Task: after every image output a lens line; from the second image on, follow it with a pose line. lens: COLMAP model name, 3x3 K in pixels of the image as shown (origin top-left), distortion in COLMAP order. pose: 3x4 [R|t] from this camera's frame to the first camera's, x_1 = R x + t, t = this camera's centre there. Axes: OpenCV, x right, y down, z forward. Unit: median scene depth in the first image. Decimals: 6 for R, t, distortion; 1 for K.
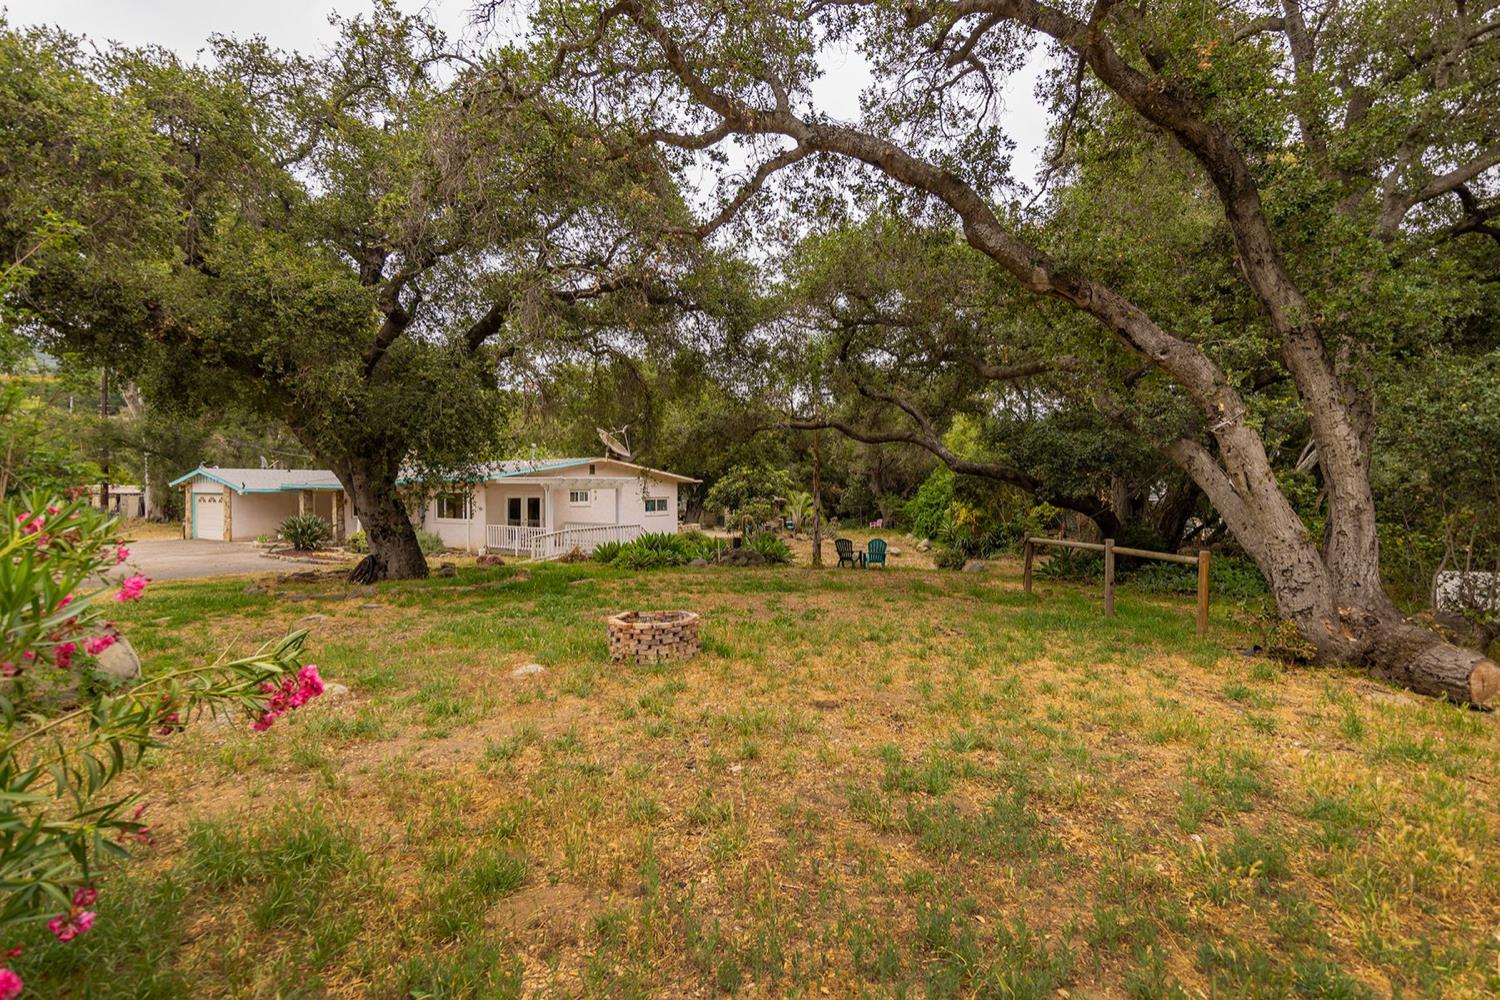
lens RADIAL K [[620.7, 0, 752.7], [0, 620.7, 487.7], [0, 0, 1]] dist [-0.000418, -0.000033]
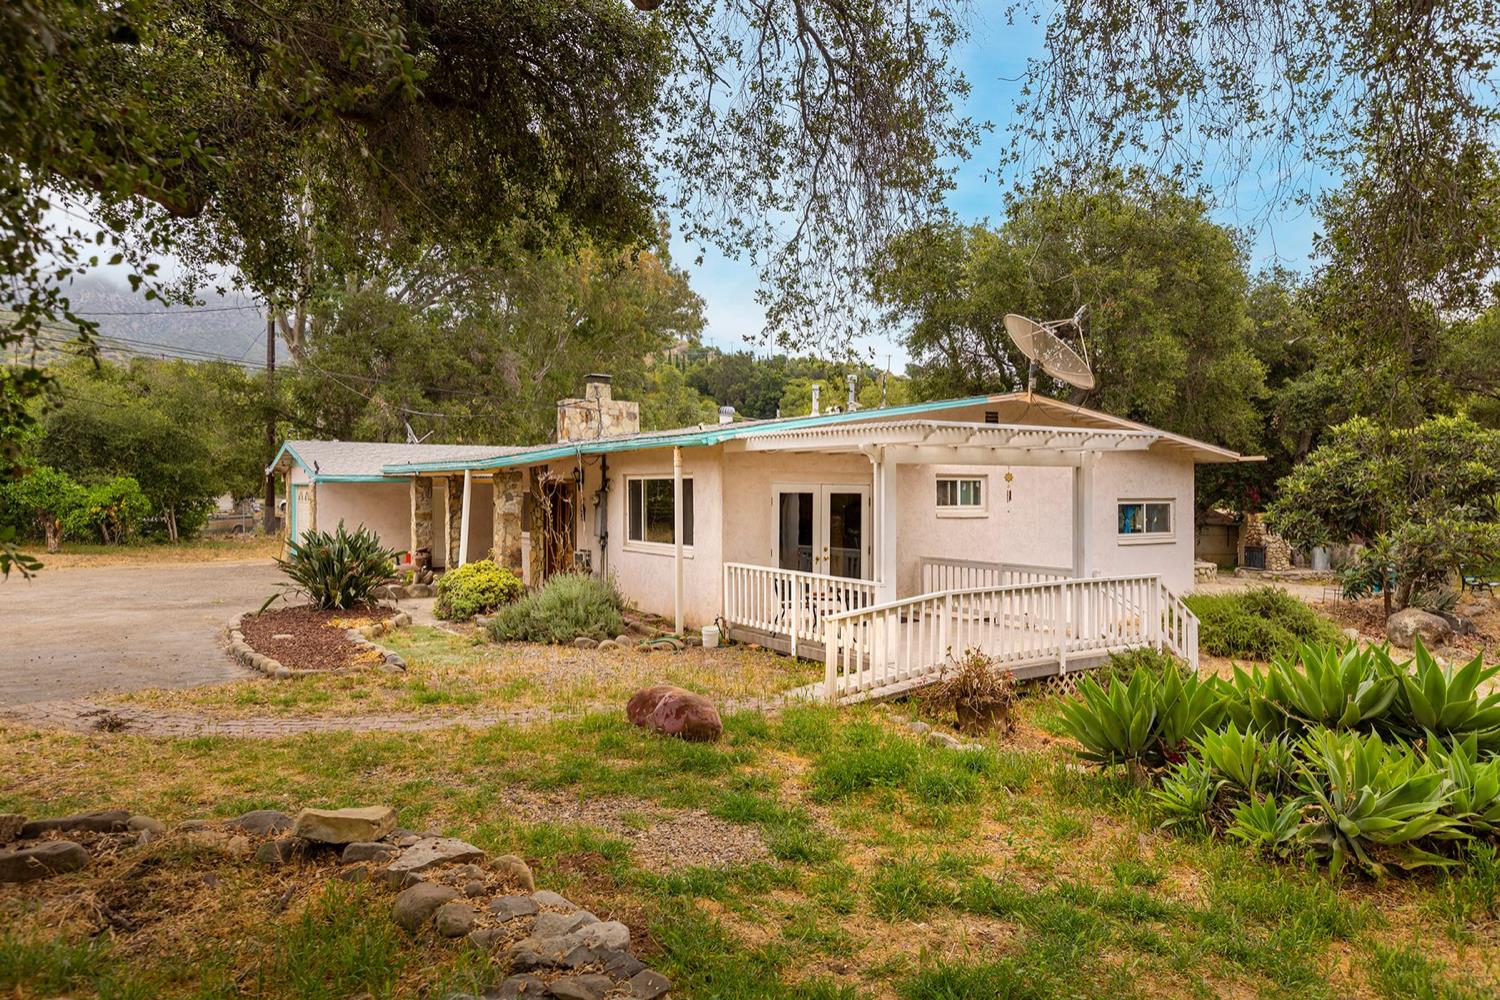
lens RADIAL K [[788.6, 0, 753.0], [0, 788.6, 474.0], [0, 0, 1]] dist [-0.000692, -0.000141]
pose [[0.883738, -0.011026, -0.467852, -0.166371], [-0.002046, 0.999622, -0.027423, 0.016756], [0.467978, 0.025192, 0.883381, 0.512221]]
